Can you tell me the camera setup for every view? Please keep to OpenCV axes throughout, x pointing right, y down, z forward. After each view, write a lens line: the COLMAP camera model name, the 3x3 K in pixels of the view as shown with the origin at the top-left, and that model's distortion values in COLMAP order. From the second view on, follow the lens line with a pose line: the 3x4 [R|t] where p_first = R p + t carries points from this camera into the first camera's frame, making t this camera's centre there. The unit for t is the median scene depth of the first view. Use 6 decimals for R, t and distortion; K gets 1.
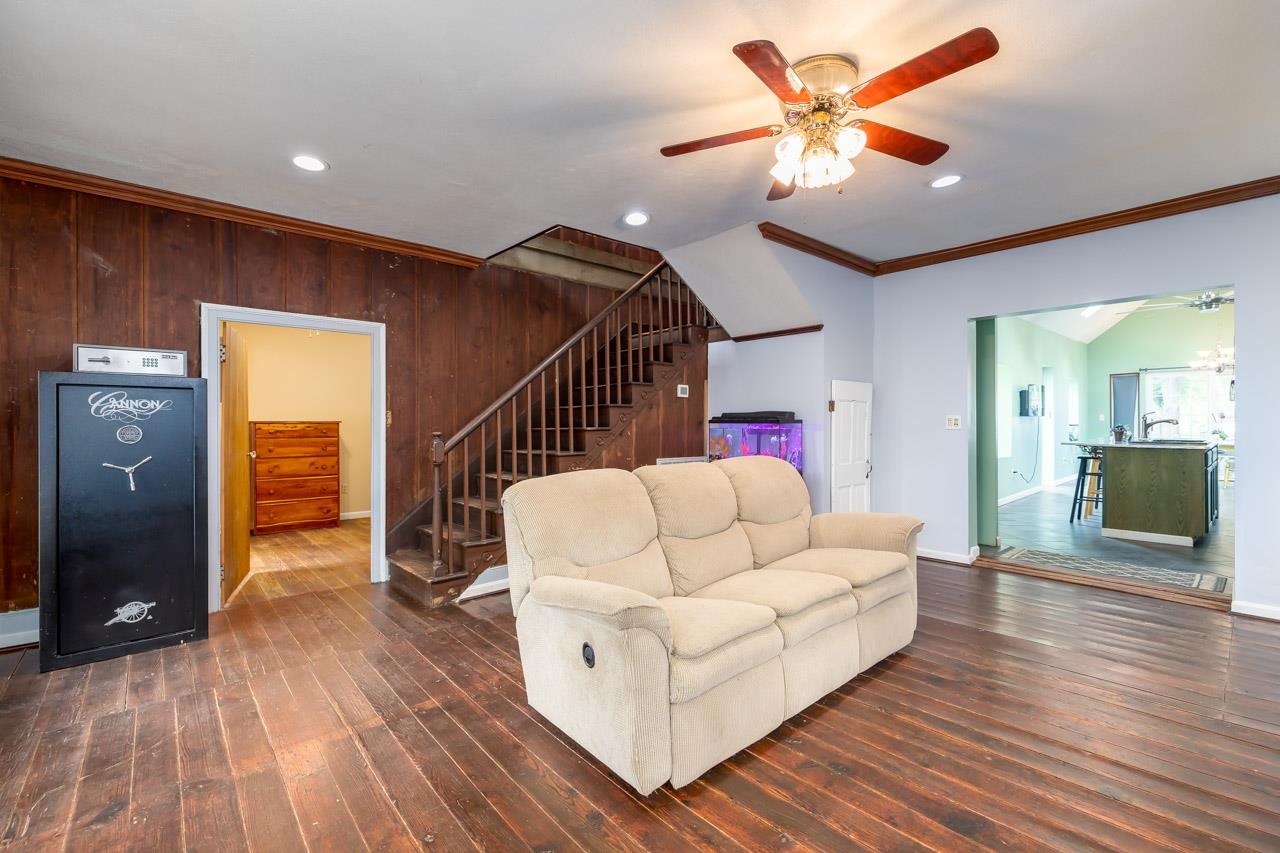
lens RADIAL K [[551.8, 0, 640.0], [0, 551.8, 426.5], [0, 0, 1]] dist [-0.000076, 0.000255]
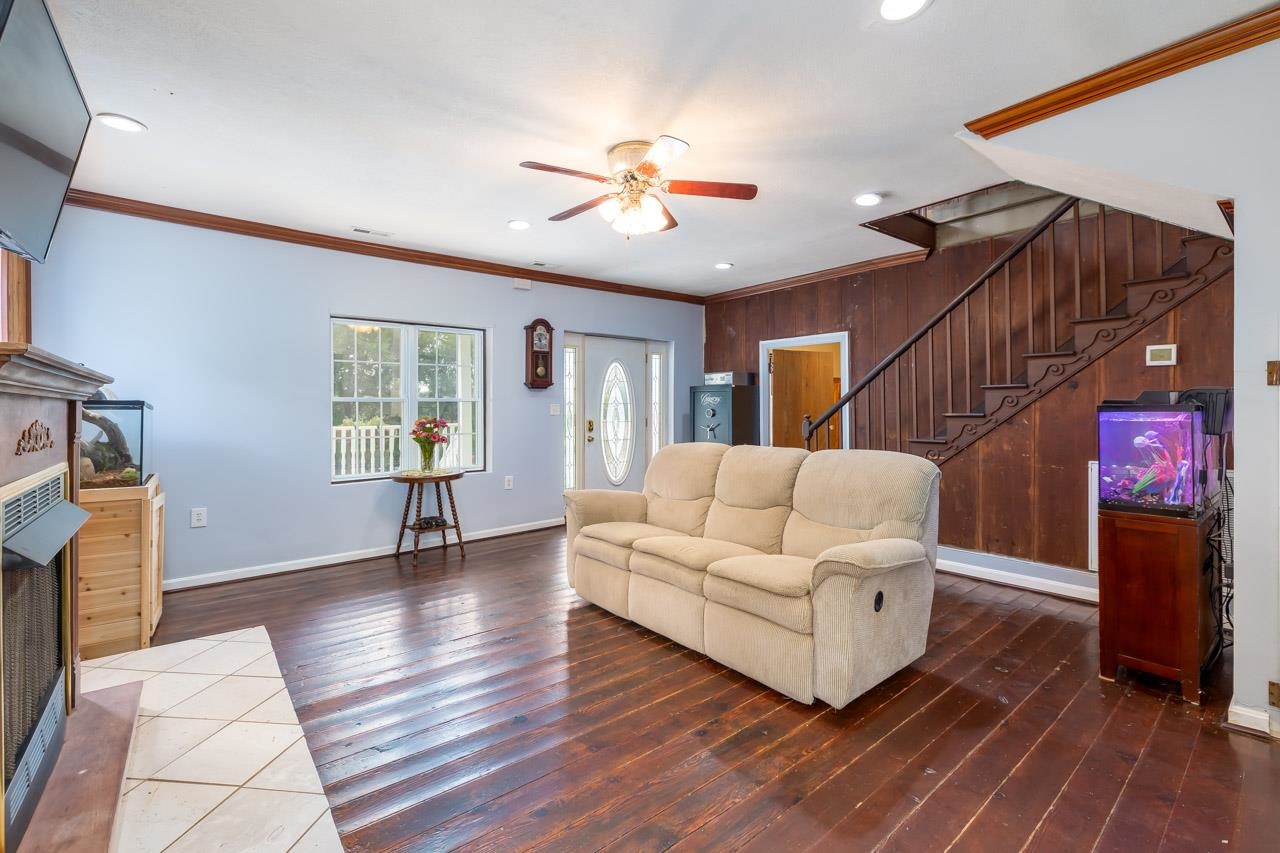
lens RADIAL K [[549.5, 0, 639.3], [0, 549.5, 423.8], [0, 0, 1]] dist [-0.001479, 0.000297]
pose [[-0.046714, 0.037426, -0.998207, 0.705582], [0.002870, 0.999299, 0.037333, -0.013286], [0.998904, -0.001121, -0.046788, 0.456401]]
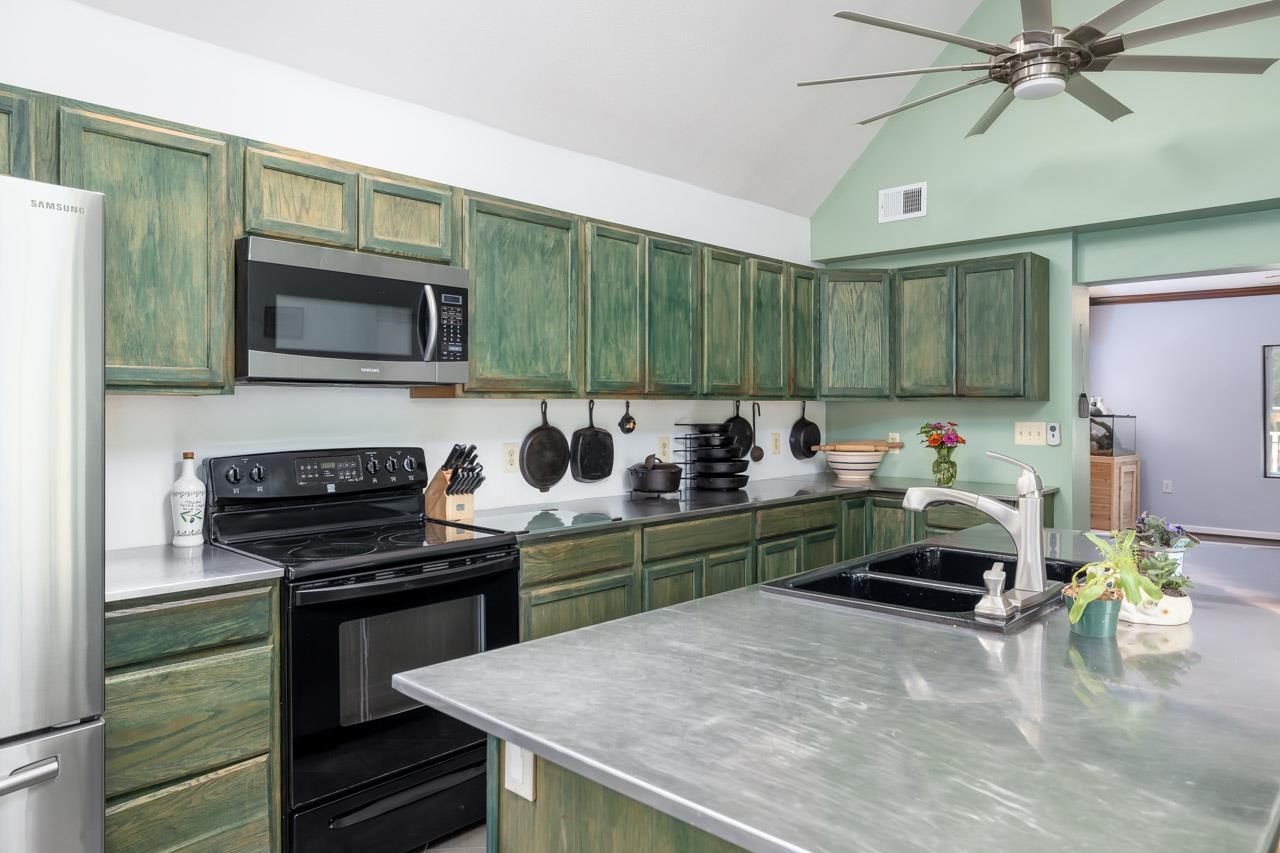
lens RADIAL K [[832.9, 0, 619.3], [0, 832.9, 412.4], [0, 0, 1]] dist [-0.005387, -0.002156]
pose [[-0.997551, 0.009598, -0.069288, 1.280012], [0.008568, 0.999849, 0.015143, -0.054936], [0.069422, 0.014512, -0.997482, 1.516190]]
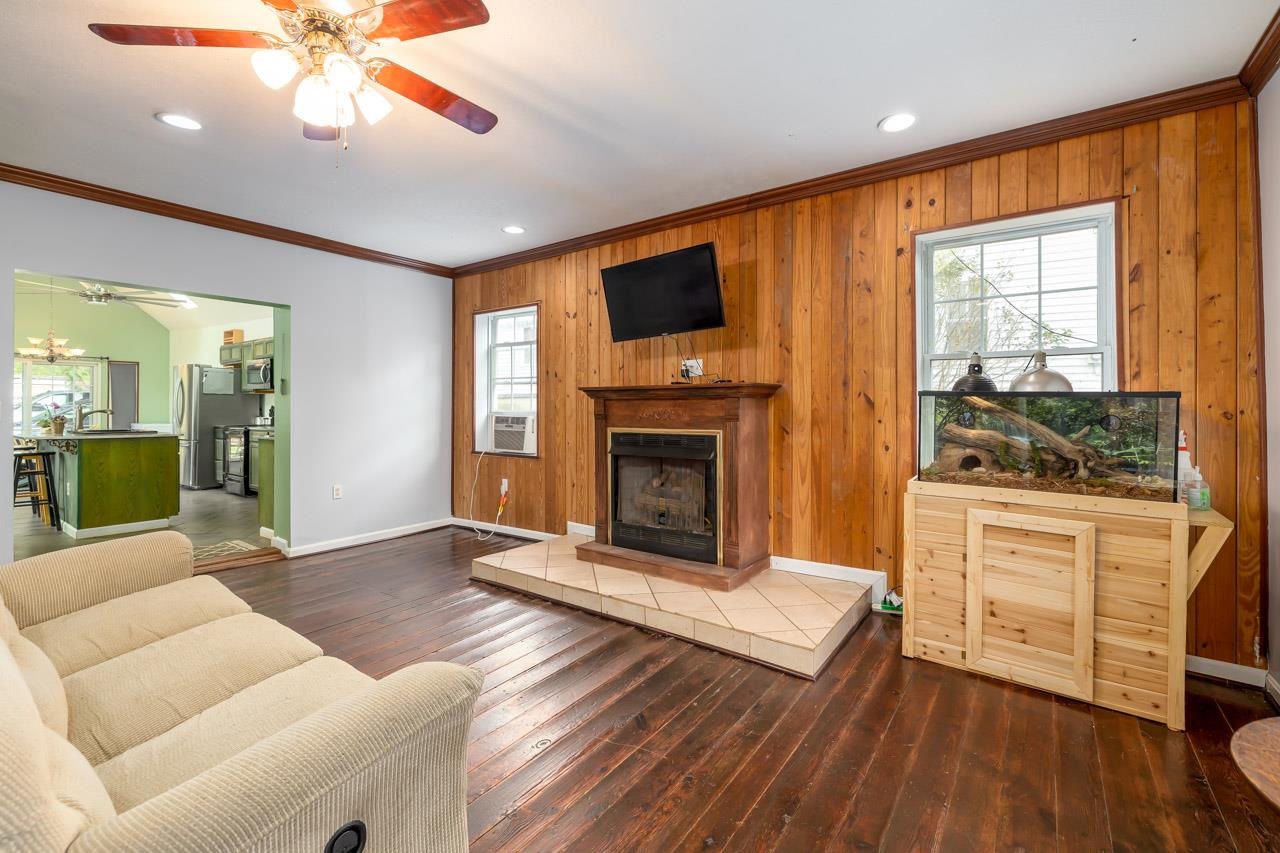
lens RADIAL K [[553.2, 0, 643.3], [0, 553.2, 408.3], [0, 0, 1]] dist [-0.001700, -0.000422]
pose [[-0.212130, 0.006233, 0.977222, -0.250057], [0.009838, 0.999943, -0.004242, -0.001061], [-0.977192, 0.008714, -0.212179, 0.306011]]
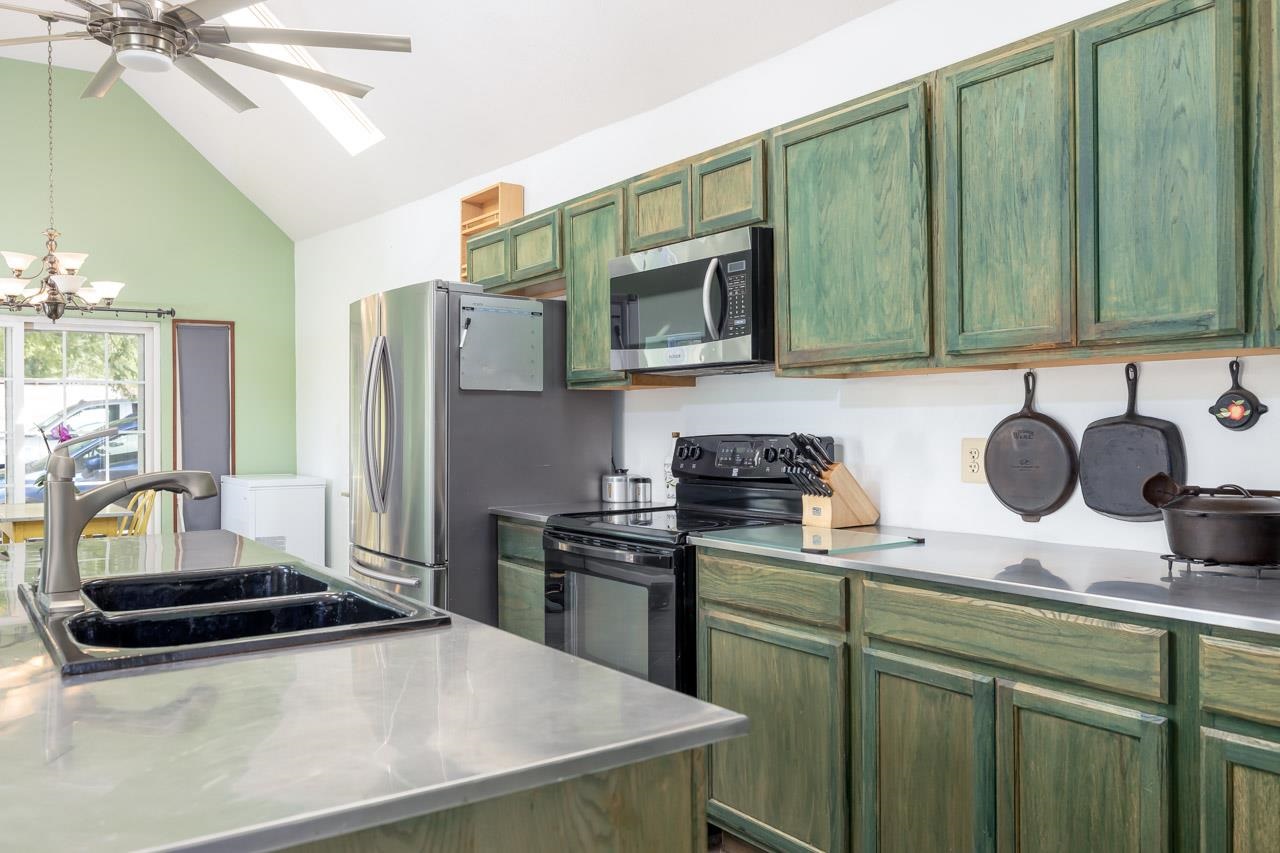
lens RADIAL K [[999.6, 0, 640.0], [0, 999.6, 426.5], [0, 0, 1]] dist [-0.001939, 0.002658]
pose [[0.114897, 0.003229, 0.993372, 0.759248], [0.015352, 0.999870, -0.005025, -0.026561], [-0.993259, 0.015827, 0.114832, 0.942047]]
